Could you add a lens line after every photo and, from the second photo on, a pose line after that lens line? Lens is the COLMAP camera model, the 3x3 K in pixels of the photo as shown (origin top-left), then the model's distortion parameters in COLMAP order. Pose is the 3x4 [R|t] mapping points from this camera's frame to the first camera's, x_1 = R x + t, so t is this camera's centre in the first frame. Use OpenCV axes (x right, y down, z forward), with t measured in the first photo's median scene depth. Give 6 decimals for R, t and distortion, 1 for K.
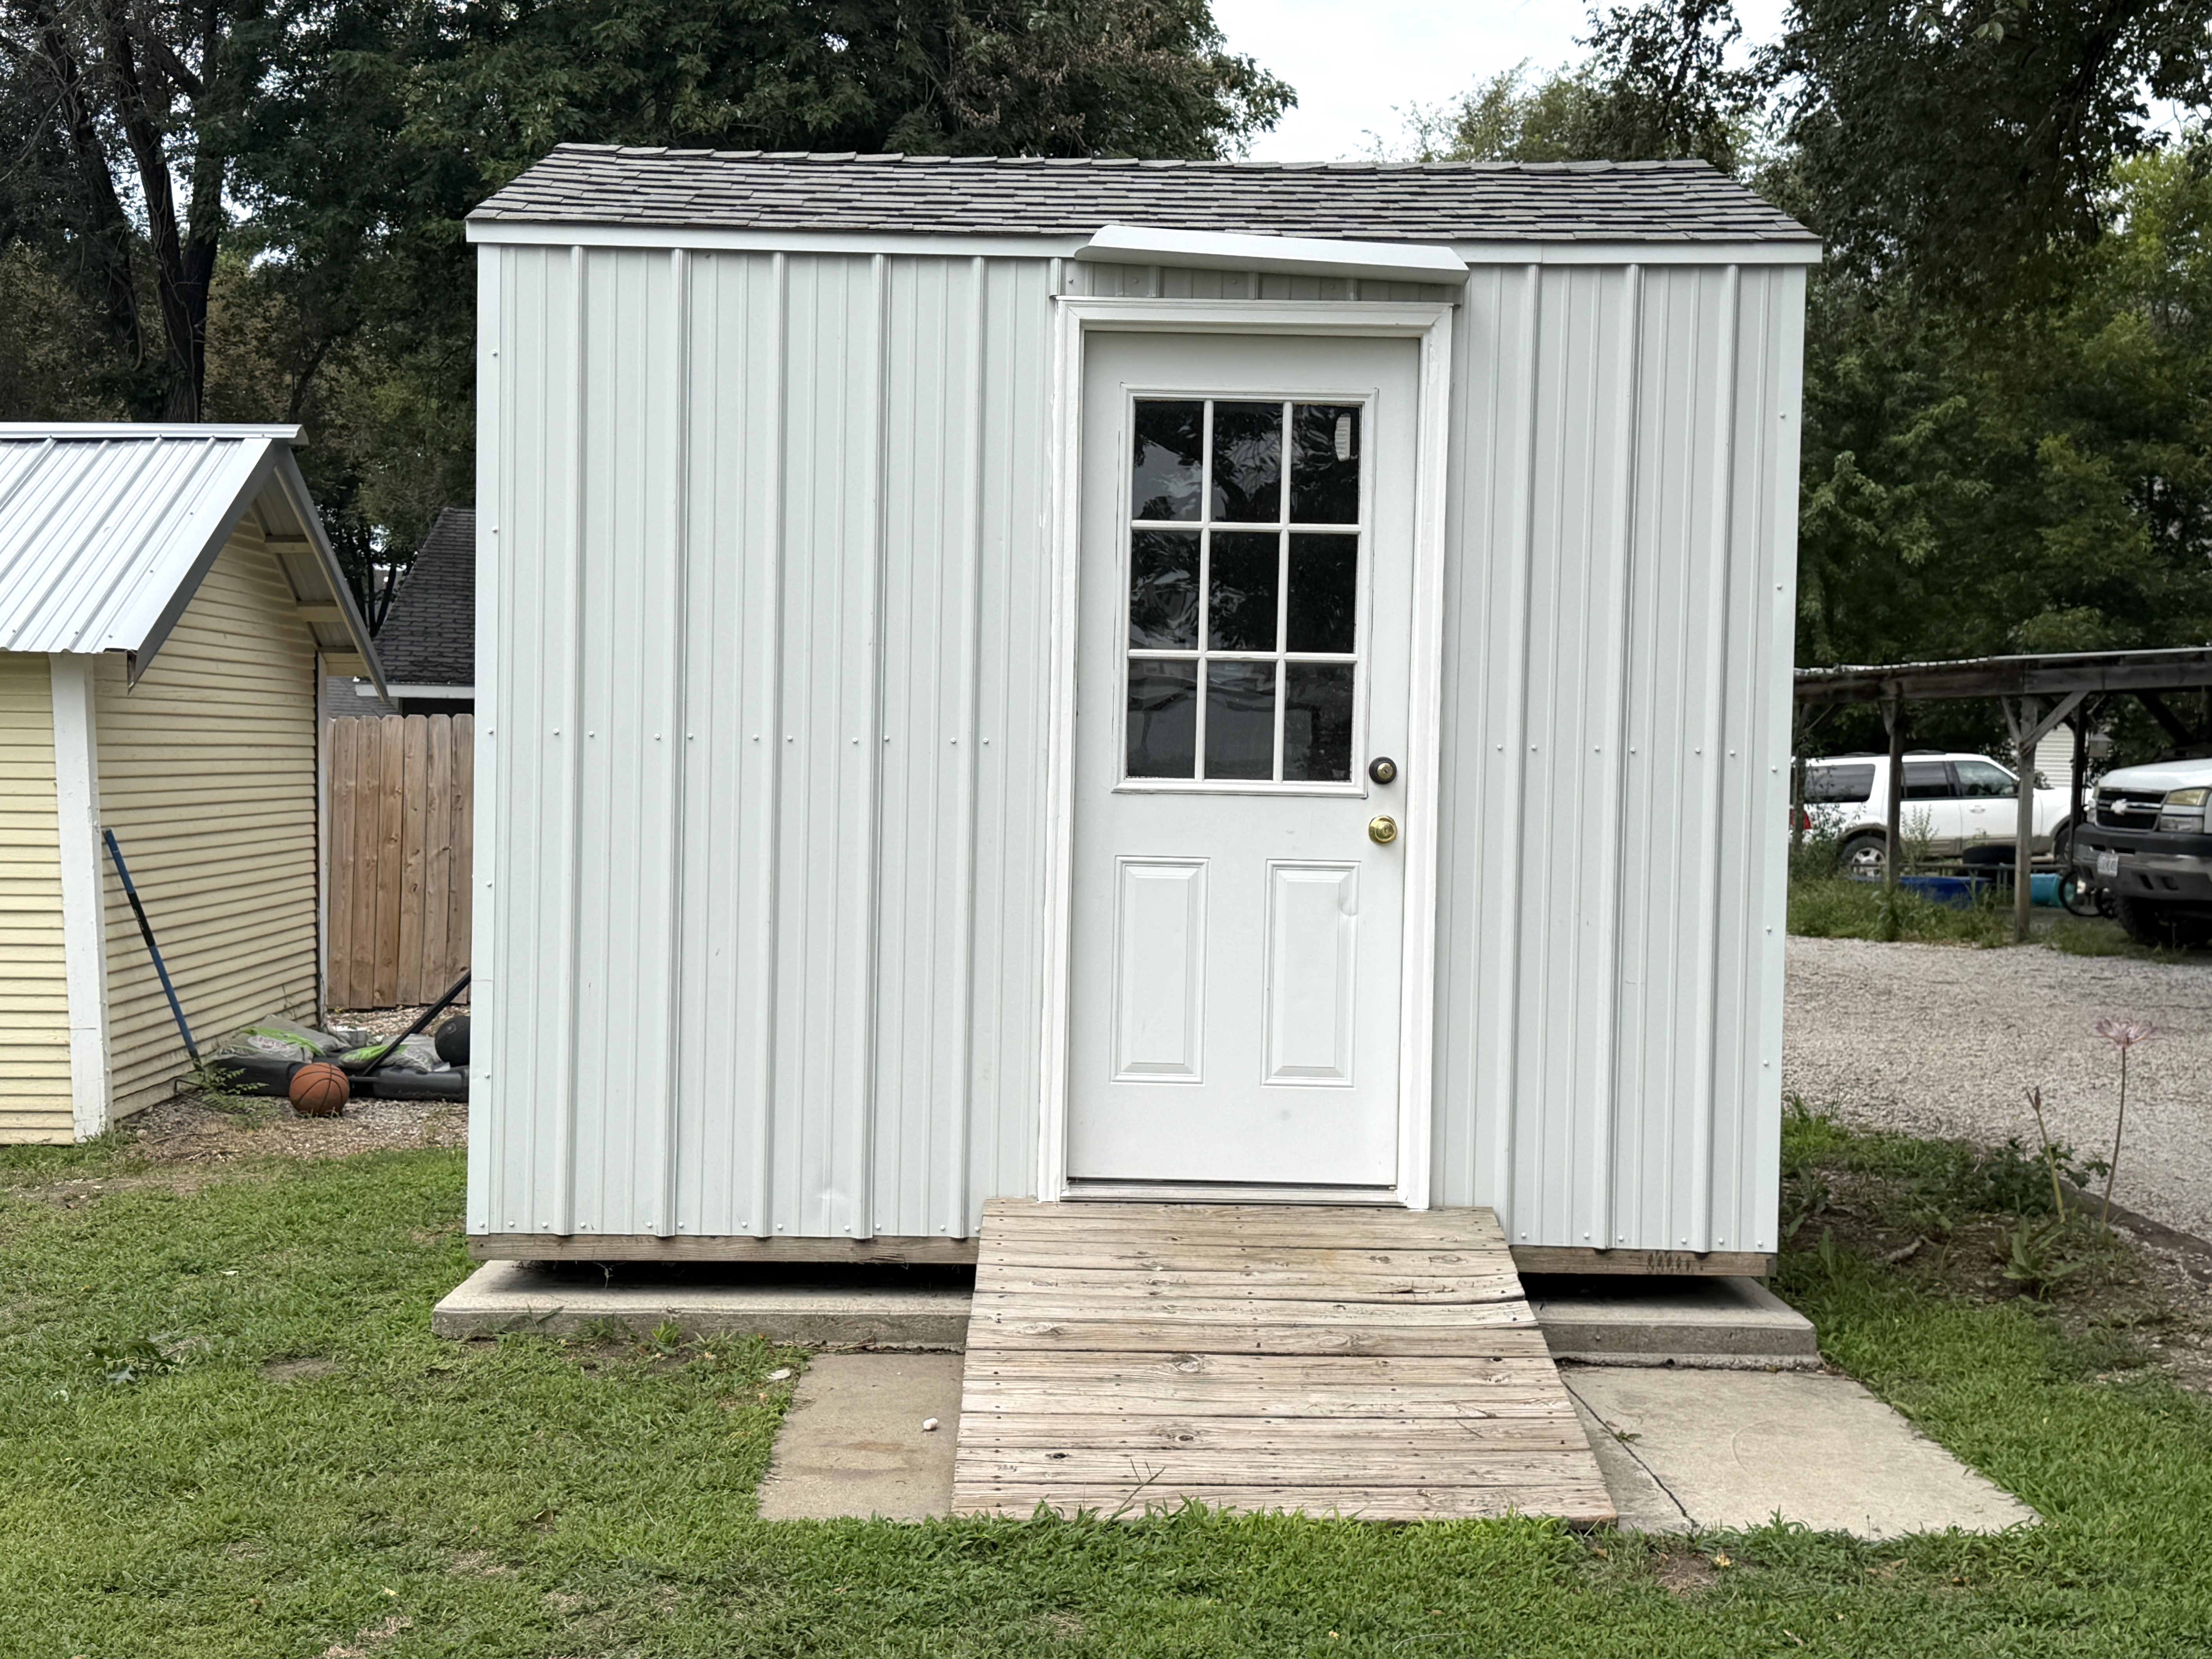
lens RADIAL K [[2726.8, 0, 1106.0], [0, 2726.8, 829.5], [0, 0, 1]] dist [0.199044, -0.484165]
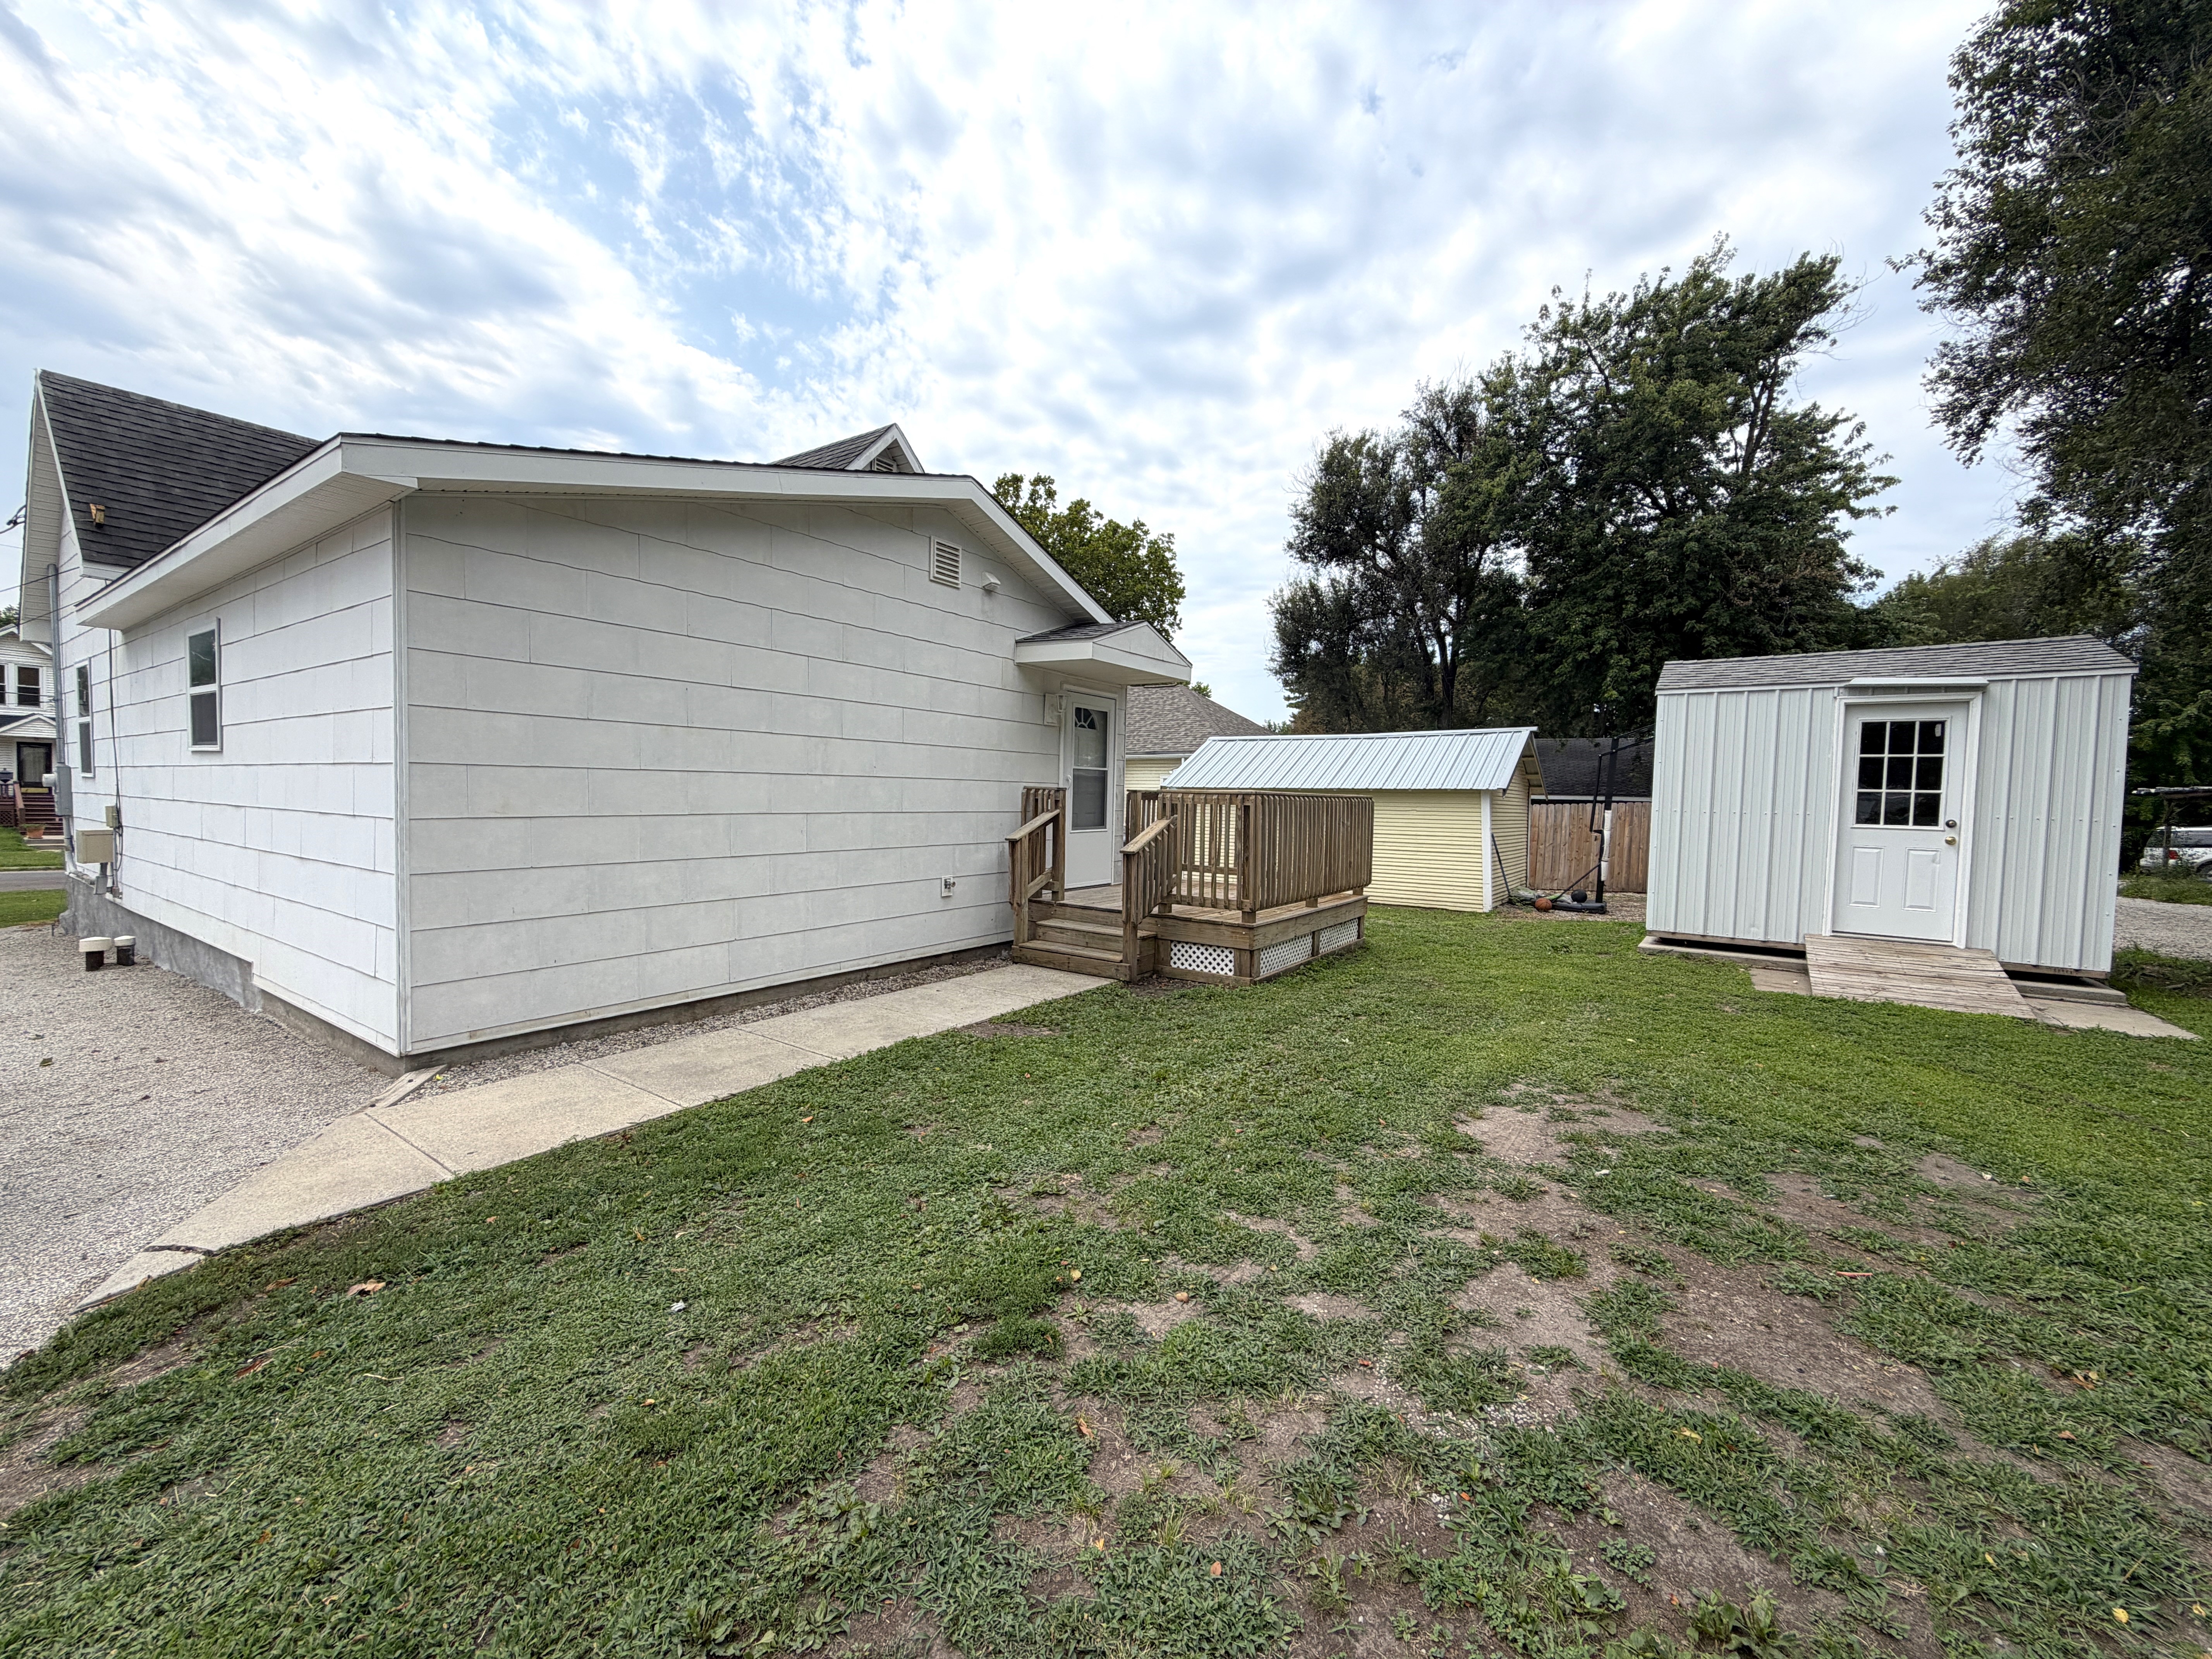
lens RADIAL K [[883.3, 0, 1098.1], [0, 883.3, 829.4], [0, 0, 1]] dist [0.000171, -0.000093]
pose [[0.801034, 0.024046, -0.598135, -0.098565], [-0.031175, 0.999513, -0.001568, 0.021920], [0.597806, 0.019903, 0.801394, -0.572974]]
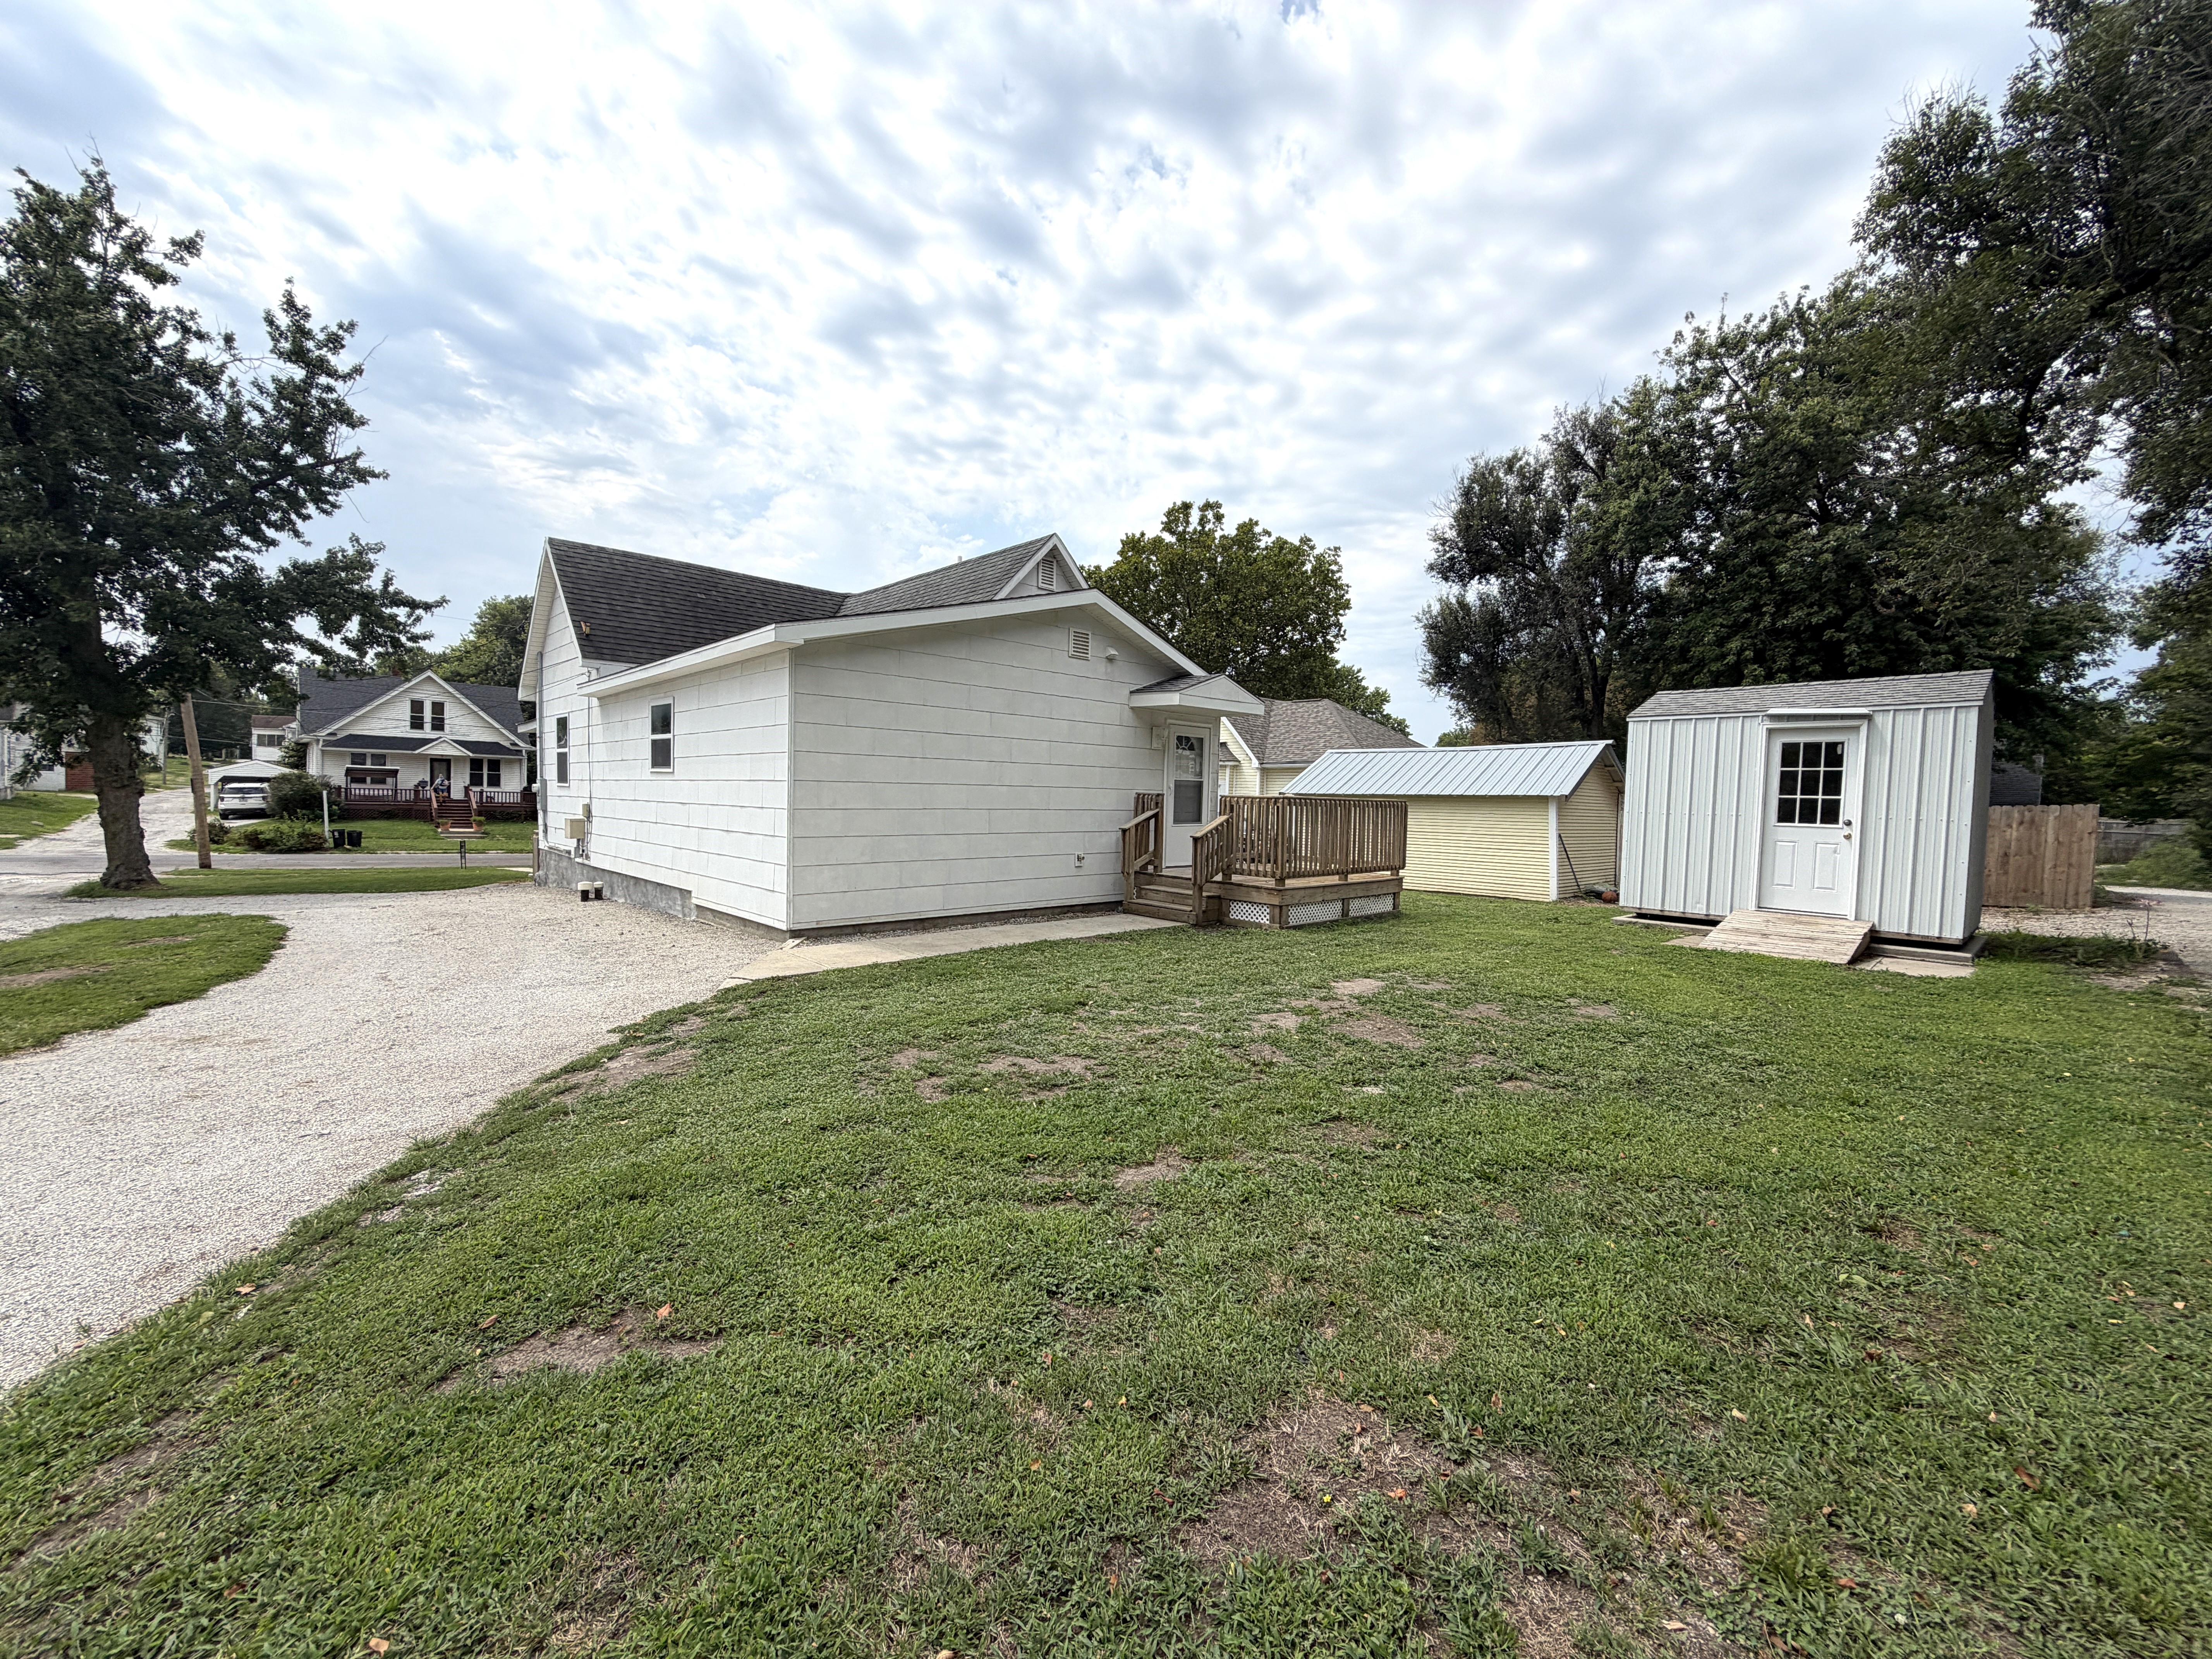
lens RADIAL K [[880.3, 0, 1106.0], [0, 880.3, 829.5], [0, 0, 1]] dist [-0.000157, 0.000184]
pose [[0.668959, 0.027339, -0.742797, 0.361315], [-0.041582, 0.999135, -0.000674, 0.041290], [0.742136, 0.031338, 0.669517, -0.875440]]
